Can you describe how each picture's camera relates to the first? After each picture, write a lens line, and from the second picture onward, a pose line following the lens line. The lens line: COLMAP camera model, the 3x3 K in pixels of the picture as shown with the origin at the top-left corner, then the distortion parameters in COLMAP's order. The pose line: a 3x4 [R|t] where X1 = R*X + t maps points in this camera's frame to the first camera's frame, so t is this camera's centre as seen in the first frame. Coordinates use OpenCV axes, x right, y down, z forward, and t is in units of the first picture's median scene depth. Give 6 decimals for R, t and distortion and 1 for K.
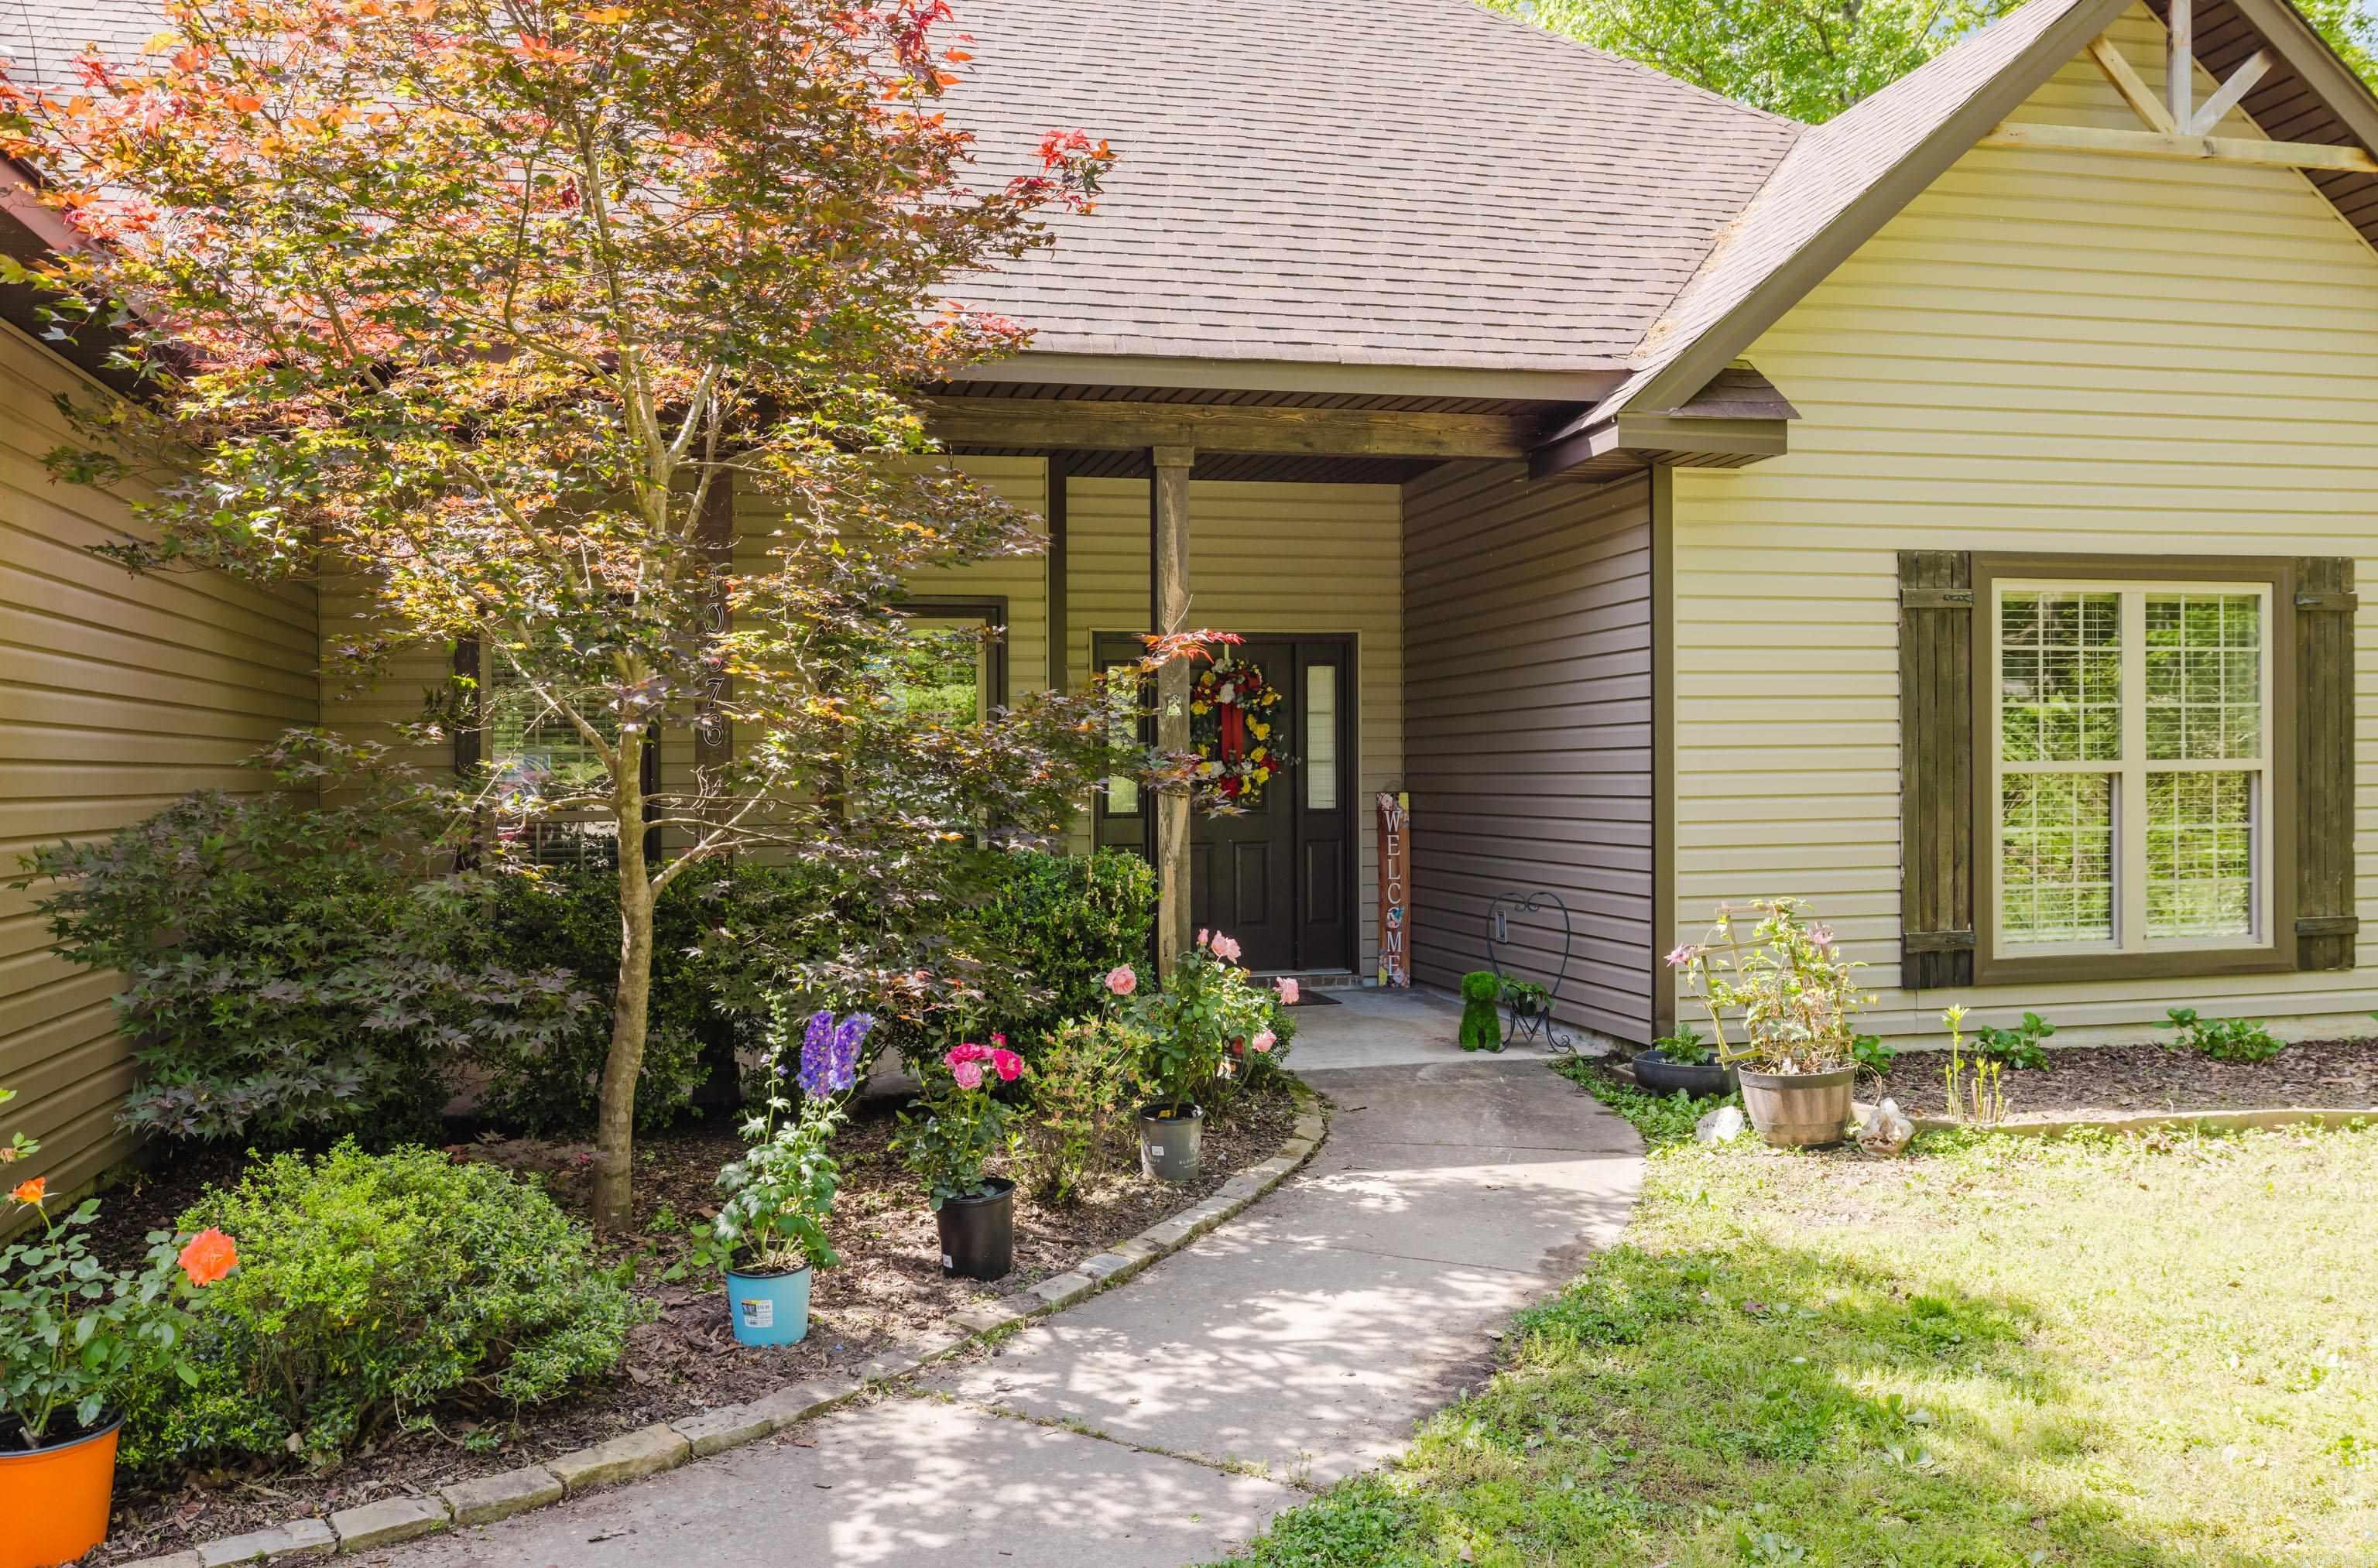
lens RADIAL K [[1811.1, 0, 1091.6], [0, 1811.1, 694.3], [0, 0, 1]] dist [-0.005684, 0.009963]
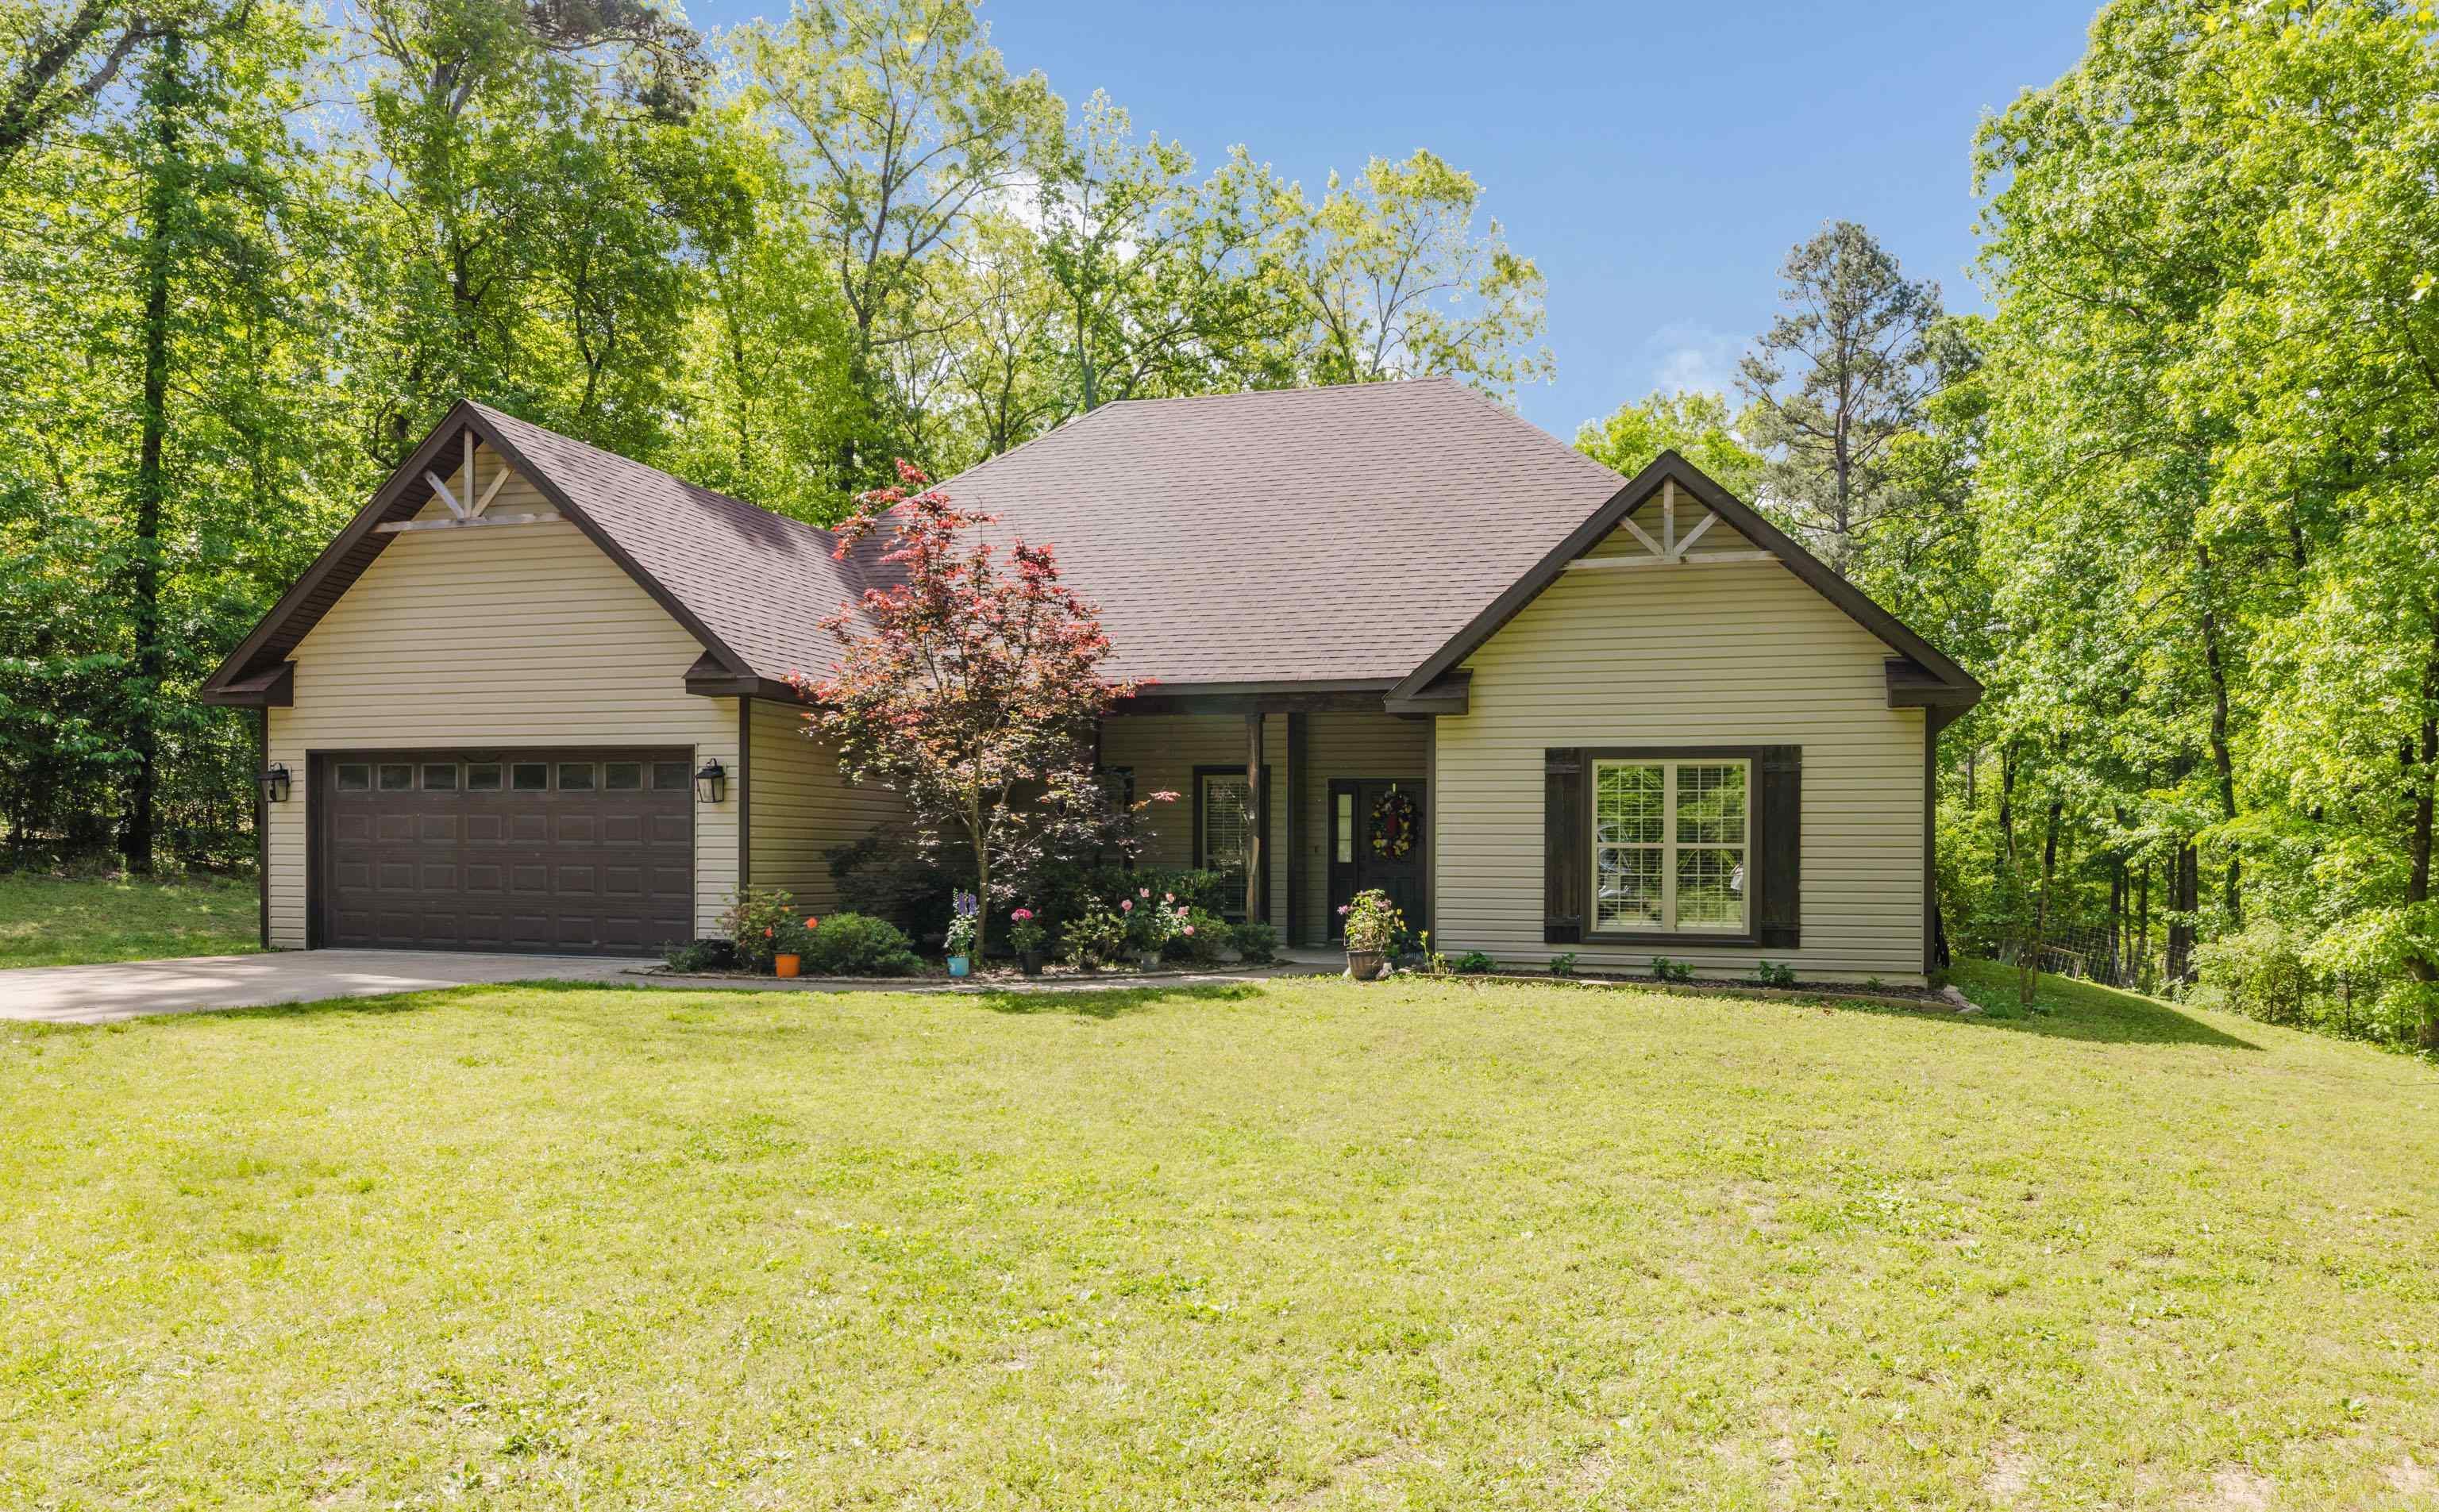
lens RADIAL K [[1566.3, 0, 1218.1], [0, 1566.3, 734.0], [0, 0, 1]] dist [0.000012, -0.002505]
pose [[0.862404, -0.018541, -0.505881, 1.086110], [0.001565, 0.999422, -0.033962, -0.031238], [0.506218, 0.028497, 0.861935, -0.894828]]
